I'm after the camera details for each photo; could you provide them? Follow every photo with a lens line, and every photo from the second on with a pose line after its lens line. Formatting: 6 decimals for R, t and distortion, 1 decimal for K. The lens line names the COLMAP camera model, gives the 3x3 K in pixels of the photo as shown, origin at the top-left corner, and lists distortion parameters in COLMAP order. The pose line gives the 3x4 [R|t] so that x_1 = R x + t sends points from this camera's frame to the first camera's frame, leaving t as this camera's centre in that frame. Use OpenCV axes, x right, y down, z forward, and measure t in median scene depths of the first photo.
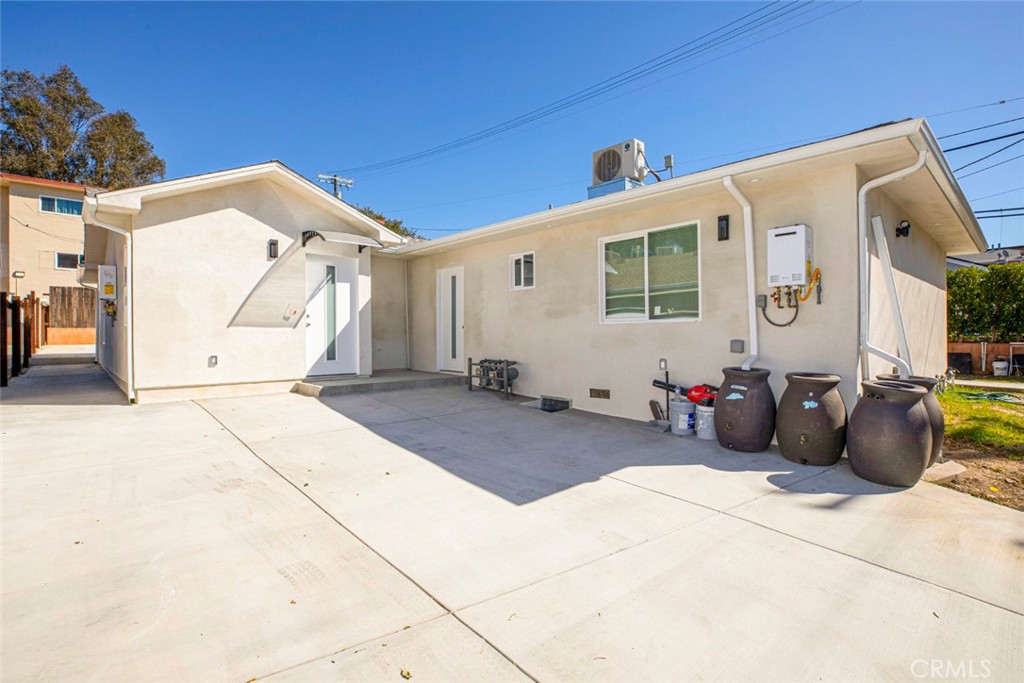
lens RADIAL K [[505.4, 0, 515.7], [0, 505.4, 340.9], [0, 0, 1]] dist [-0.027448, 0.000526]
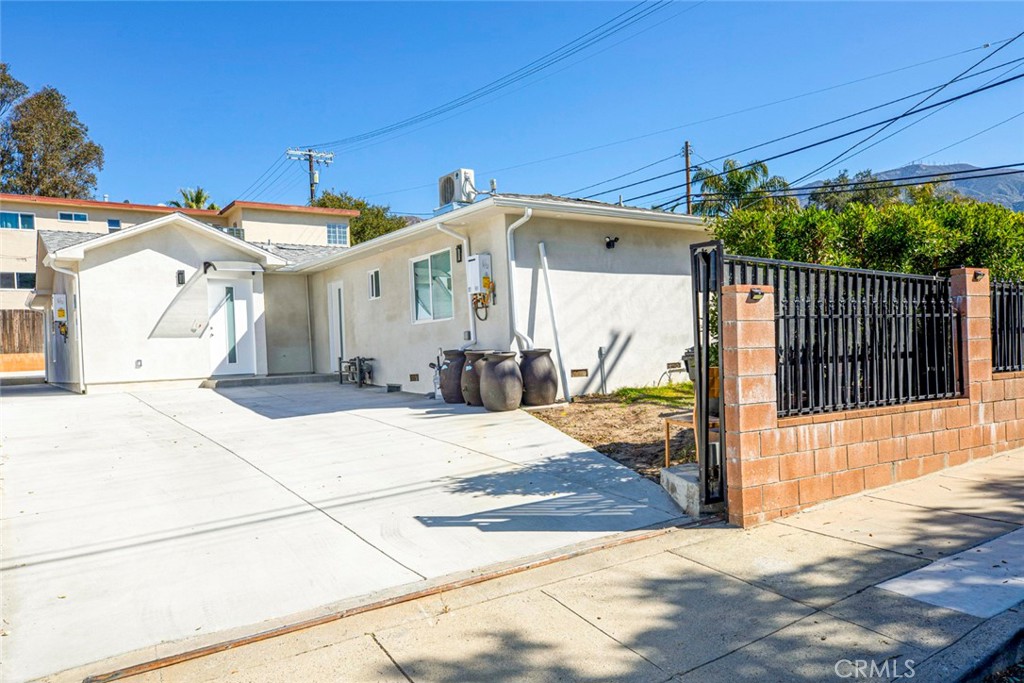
lens RADIAL K [[771.8, 0, 511.3], [0, 771.8, 365.3], [0, 0, 1]] dist [0.017260, -0.000337]
pose [[0.989377, -0.034764, -0.141157, 0.585539], [0.035496, 0.999366, 0.002665, 0.063308], [0.140975, -0.007647, 0.989984, -0.793859]]
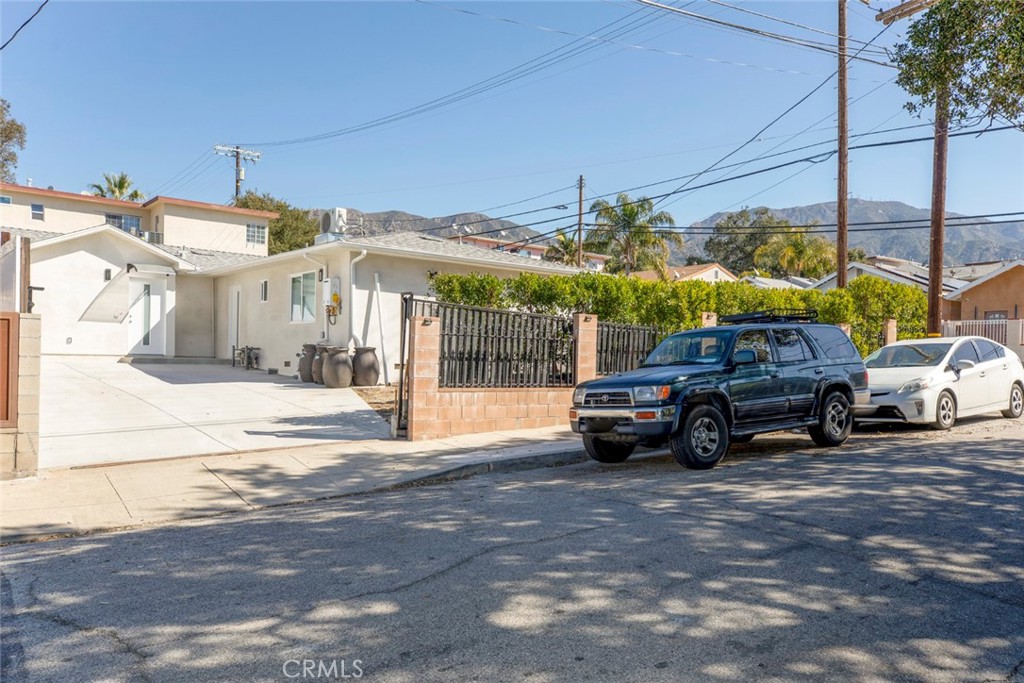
lens RADIAL K [[801.5, 0, 529.2], [0, 801.5, 379.0], [0, 0, 1]] dist [-0.002188, 0.032023]
pose [[0.998722, 0.025788, -0.043473, 0.941444], [-0.025363, 0.999625, 0.010307, 0.089236], [0.043723, -0.009191, 0.999001, -1.452934]]
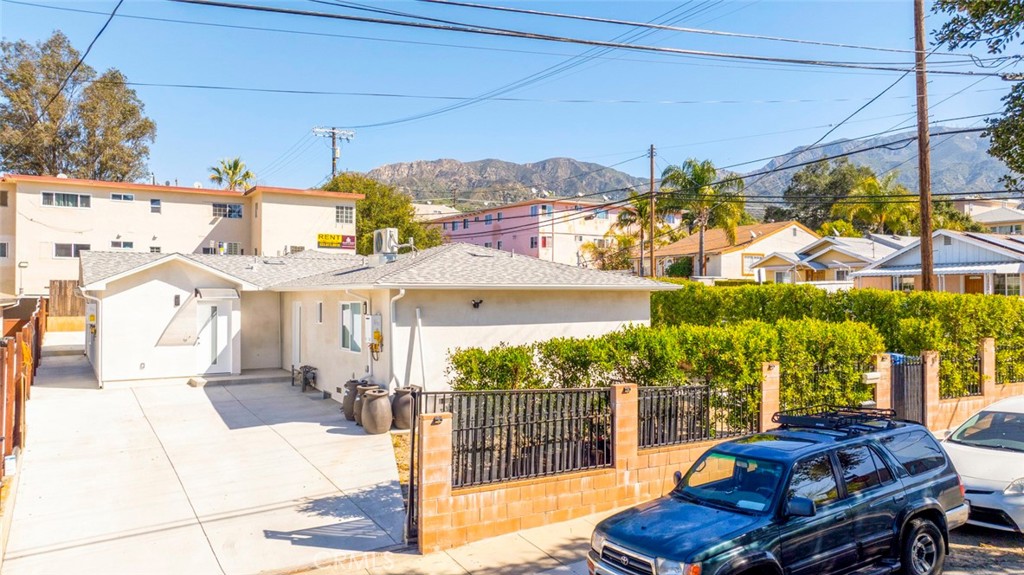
lens RADIAL K [[748.6, 0, 512.0], [0, 748.6, 287.5], [0, 0, 1]] dist [-0.016351, 0.004192]
pose [[0.982759, 0.001984, -0.184882, 1.031401], [-0.004996, 0.999862, -0.015828, -0.177793], [0.184826, 0.016479, 0.982633, -1.202462]]
